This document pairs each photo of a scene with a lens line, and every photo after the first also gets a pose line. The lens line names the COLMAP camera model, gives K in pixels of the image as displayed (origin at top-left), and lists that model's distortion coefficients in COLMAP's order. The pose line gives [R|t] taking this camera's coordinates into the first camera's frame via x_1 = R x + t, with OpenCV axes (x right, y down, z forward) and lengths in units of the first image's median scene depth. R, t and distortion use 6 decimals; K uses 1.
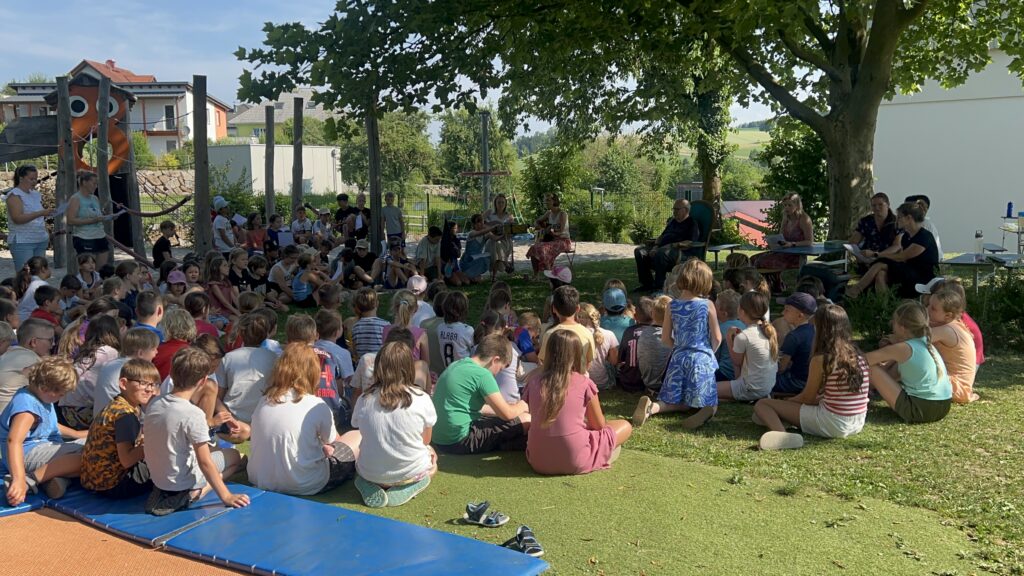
lens RADIAL K [[999.4, 0, 512.0], [0, 999.4, 288.0], [0, 0, 1]] dist [0.018391, 0.014658]
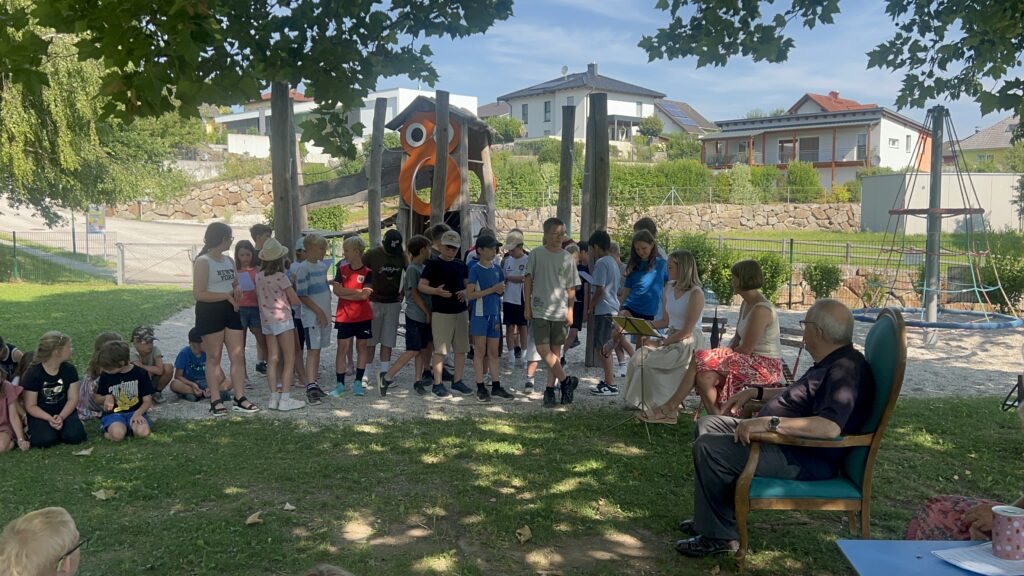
lens RADIAL K [[999.4, 0, 512.0], [0, 999.4, 288.0], [0, 0, 1]] dist [0.018391, 0.014658]
pose [[0.735680, 0.056616, -0.674958, 0.057534], [-0.077997, 0.996953, -0.001388, -0.012482], [0.672823, 0.053666, 0.737854, 0.100446]]
